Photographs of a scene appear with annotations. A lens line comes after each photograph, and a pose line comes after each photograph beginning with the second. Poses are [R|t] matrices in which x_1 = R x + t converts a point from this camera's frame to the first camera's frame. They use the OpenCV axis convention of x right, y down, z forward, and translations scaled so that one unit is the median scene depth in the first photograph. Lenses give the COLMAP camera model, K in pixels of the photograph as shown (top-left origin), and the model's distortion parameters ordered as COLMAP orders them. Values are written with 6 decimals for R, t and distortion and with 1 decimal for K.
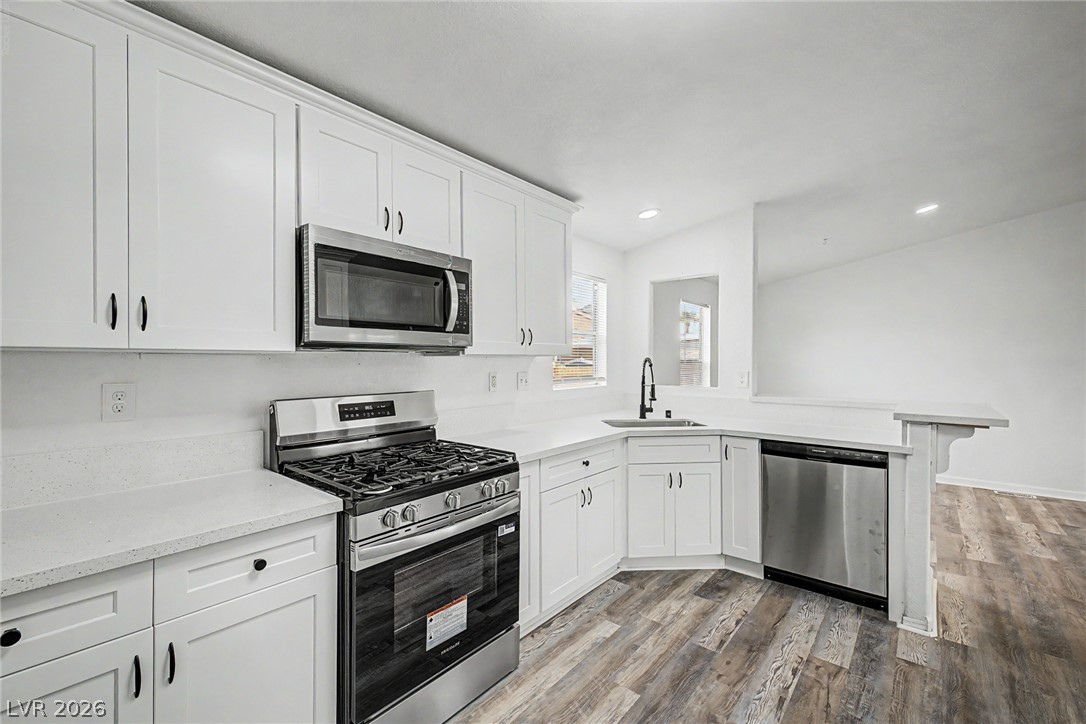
lens RADIAL K [[465.8, 0, 544.4], [0, 465.8, 361.8], [0, 0, 1]] dist [0.003220, 0.000224]
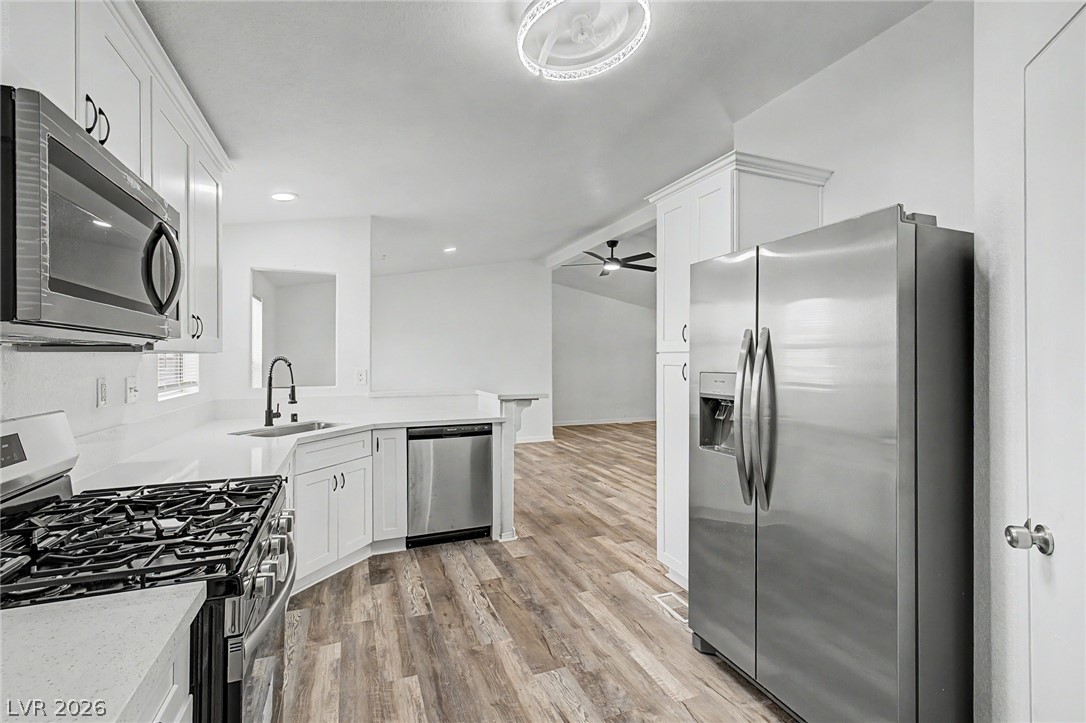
lens RADIAL K [[465.8, 0, 547.4], [0, 465.8, 357.9], [0, 0, 1]] dist [0.003220, 0.000224]
pose [[0.469019, 0.003043, 0.883183, -0.446621], [0.007504, 0.999944, -0.007430, 0.006518], [-0.883156, 0.010112, 0.468970, 0.180216]]
